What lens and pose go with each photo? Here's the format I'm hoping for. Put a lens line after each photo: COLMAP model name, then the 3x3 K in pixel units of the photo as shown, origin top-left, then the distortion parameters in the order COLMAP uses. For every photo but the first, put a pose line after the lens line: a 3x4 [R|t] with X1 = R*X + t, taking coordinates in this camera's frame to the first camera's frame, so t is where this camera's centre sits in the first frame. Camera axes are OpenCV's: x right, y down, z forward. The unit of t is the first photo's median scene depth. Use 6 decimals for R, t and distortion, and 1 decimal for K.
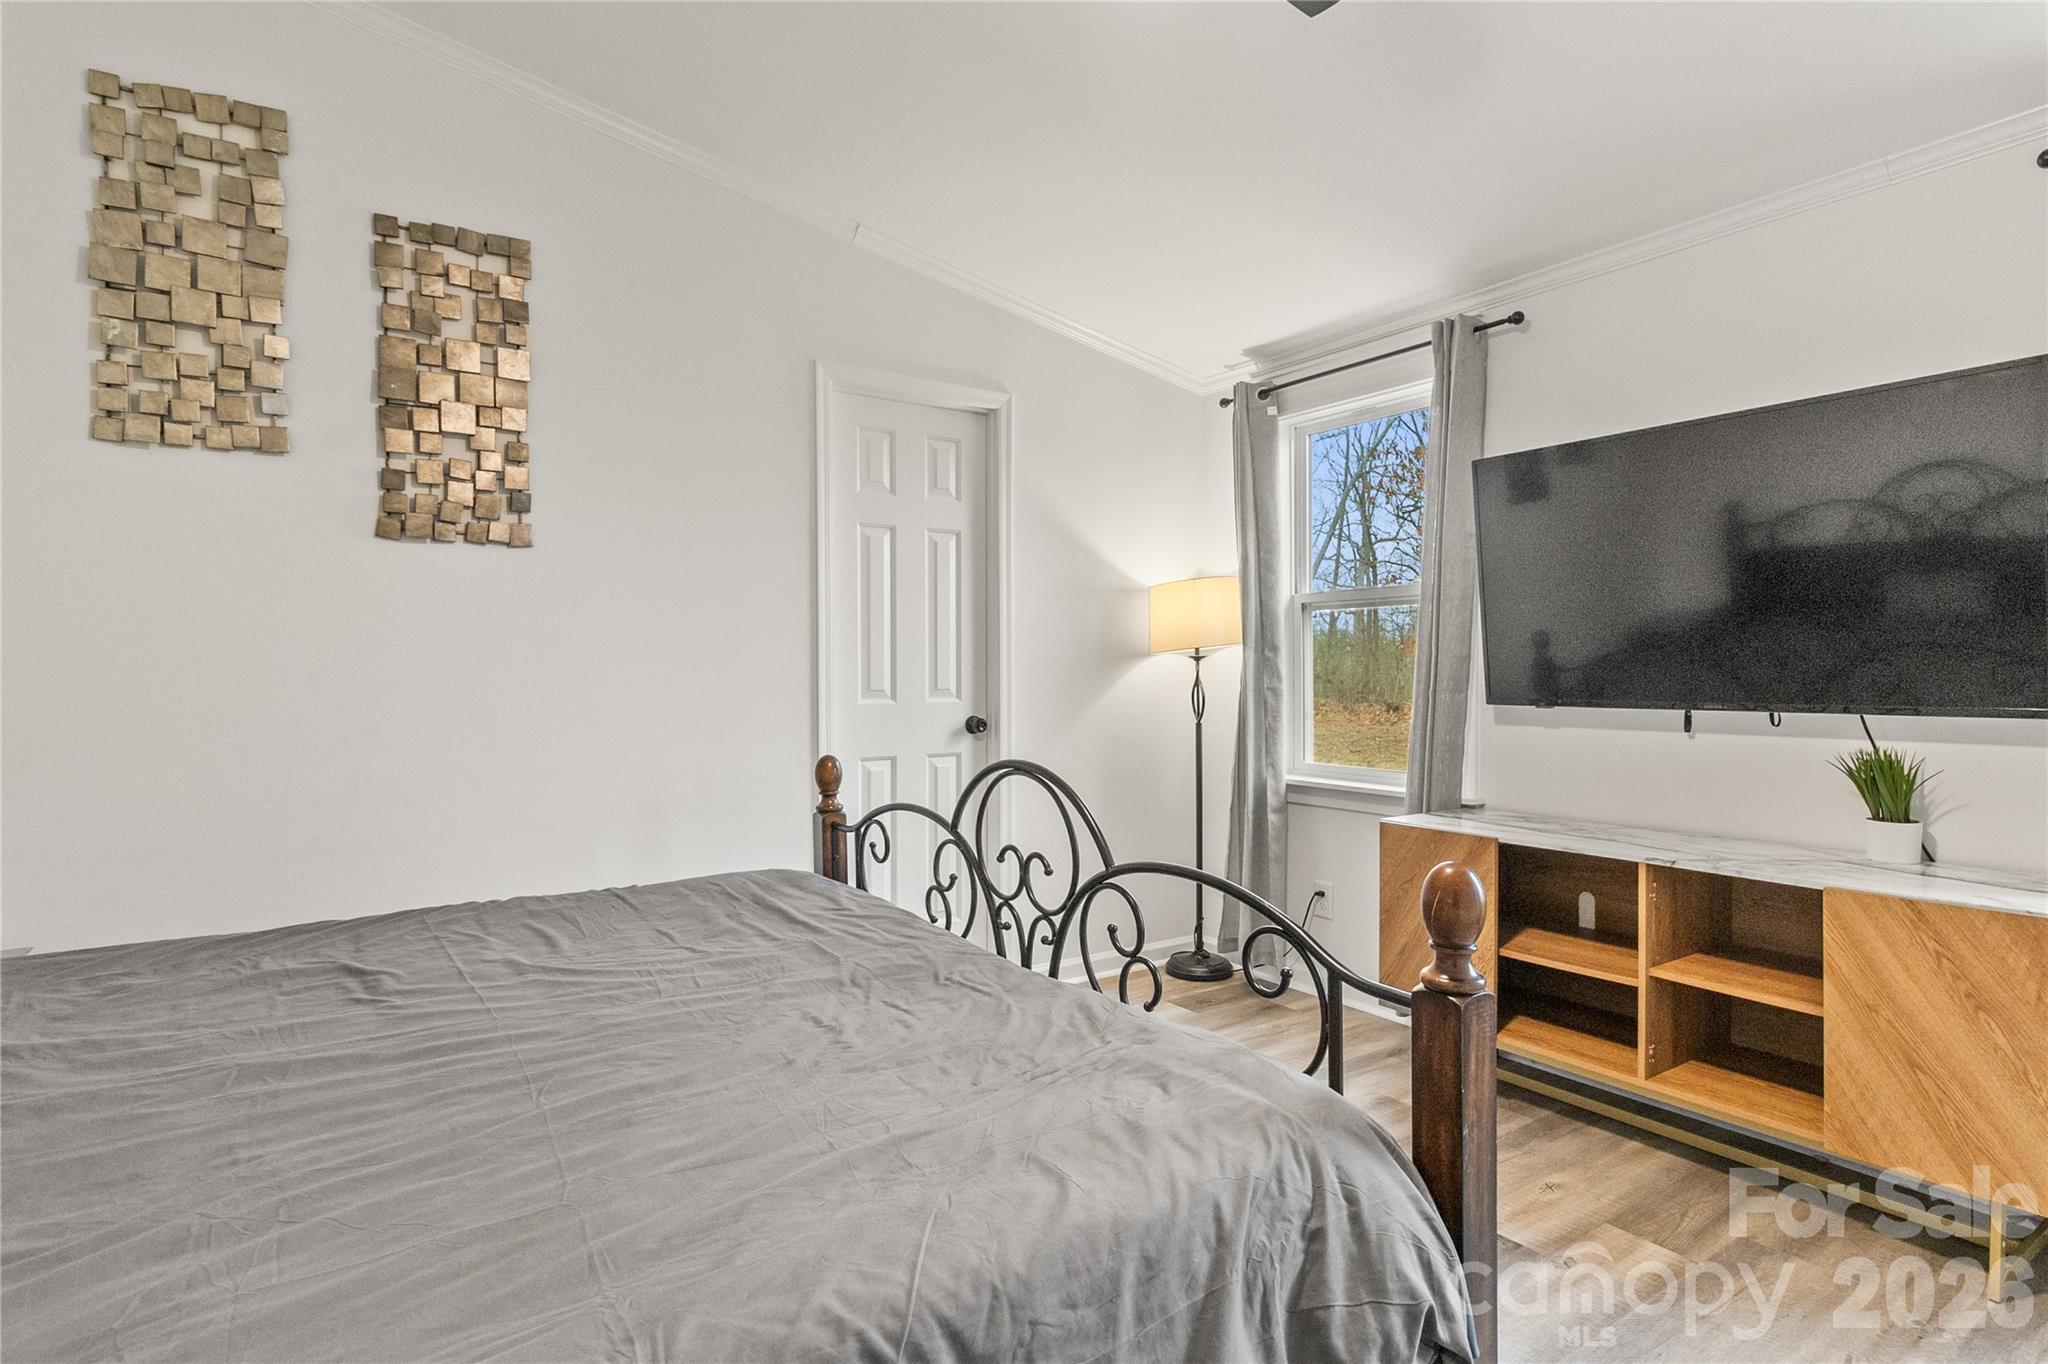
lens RADIAL K [[1047.3, 0, 1028.4], [0, 1047.3, 682.7], [0, 0, 1]] dist [0.002100, -0.000506]
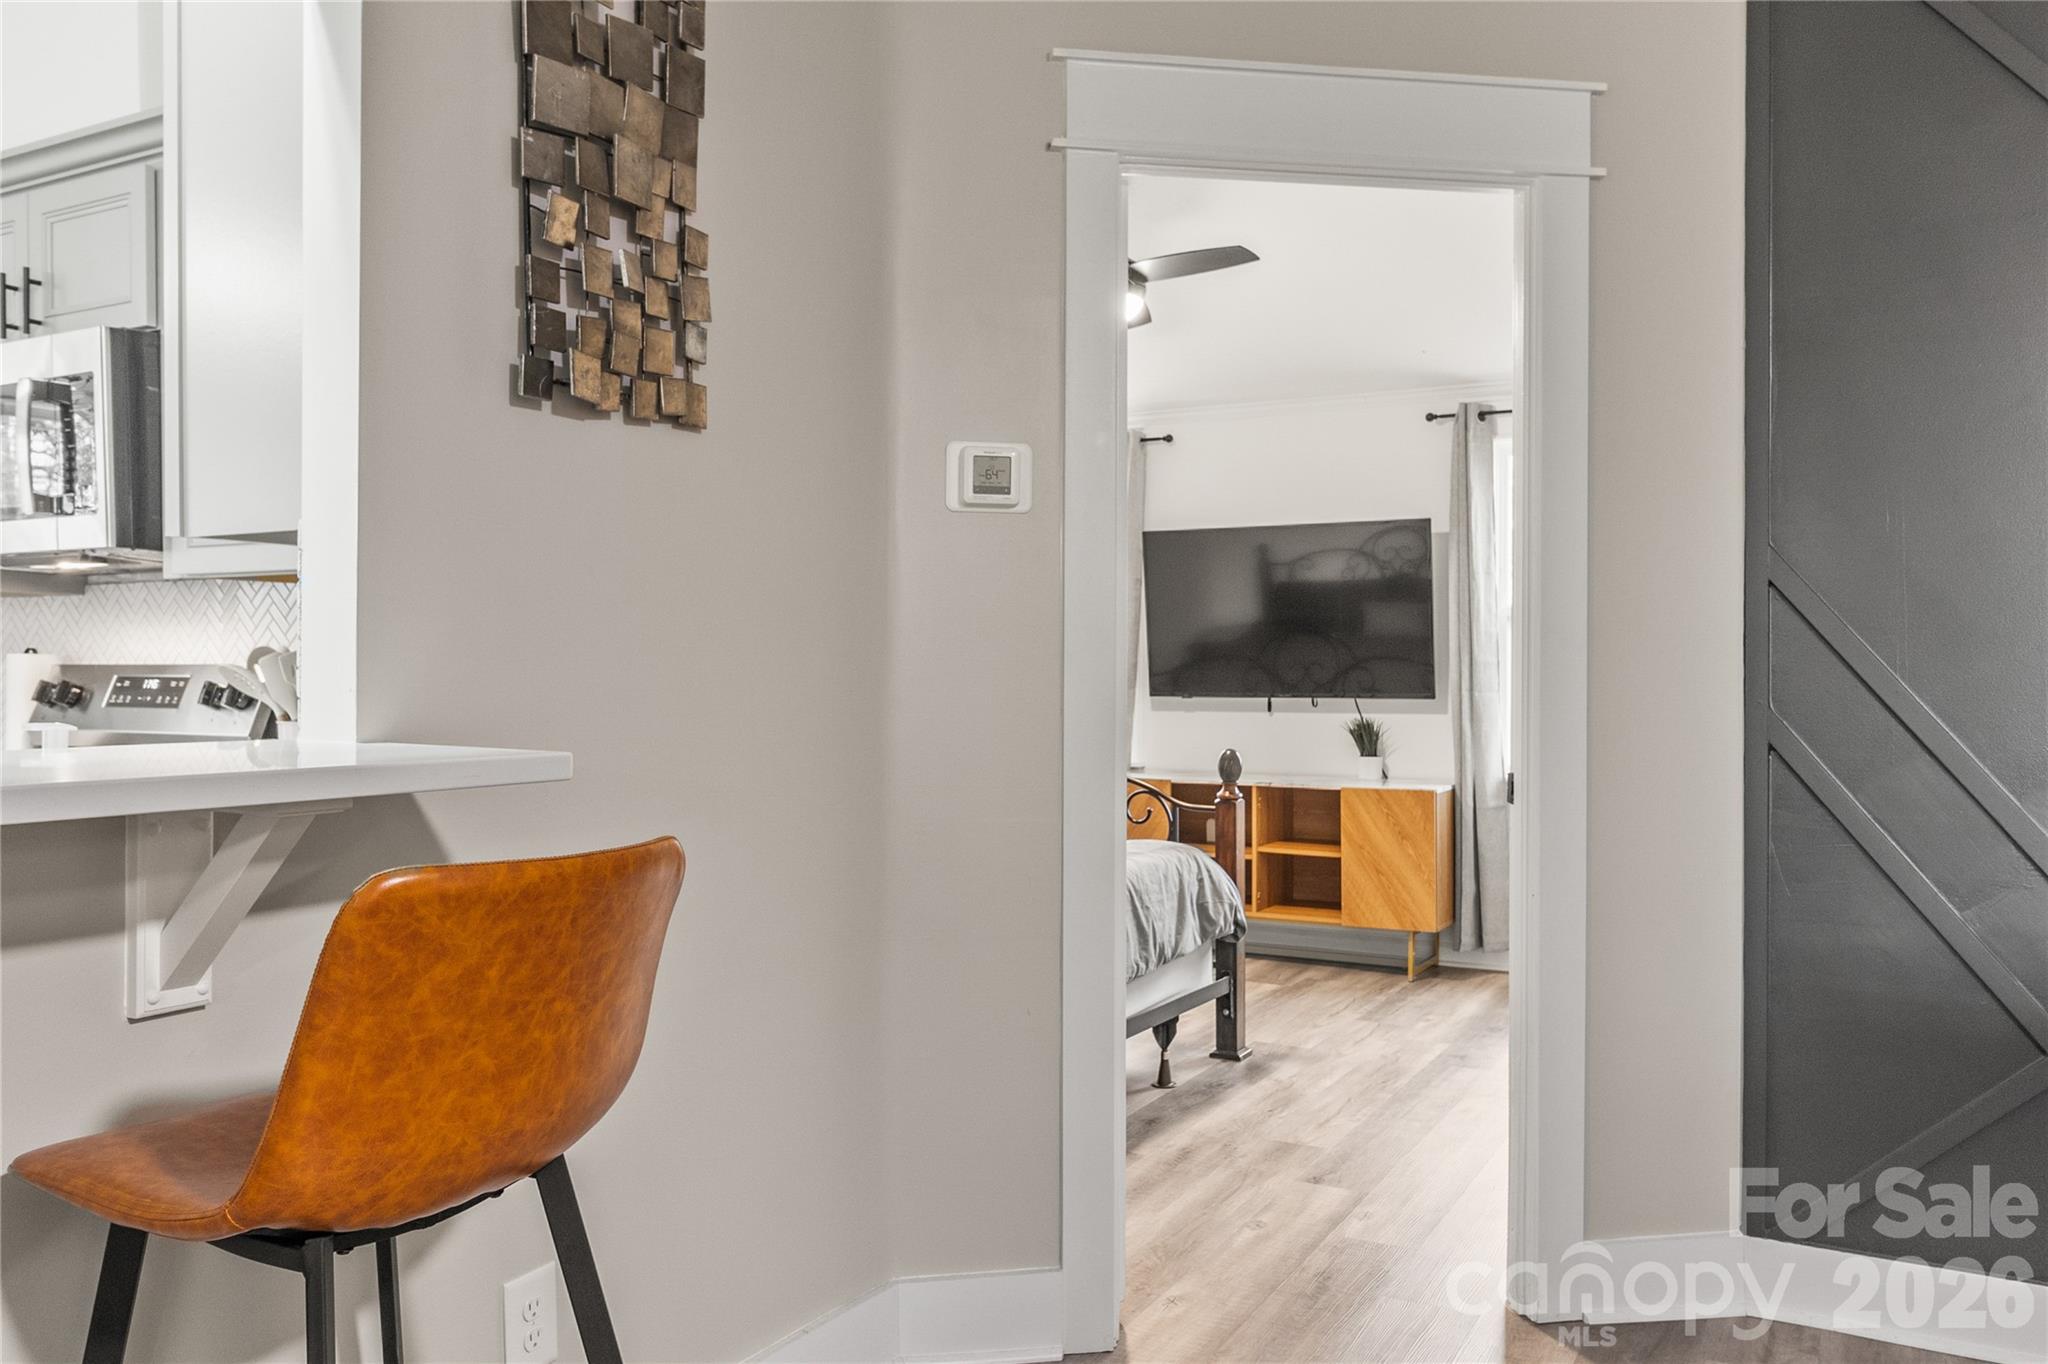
lens RADIAL K [[1547.3, 0, 1025.5], [0, 1547.3, 669.2], [0, 0, 1]] dist [-0.046208, 0.000148]
pose [[0.891105, 0.005561, 0.453763, -0.928533], [0.003134, 0.999826, -0.018409, 0.028755], [-0.453786, 0.017826, 0.890932, -1.123701]]
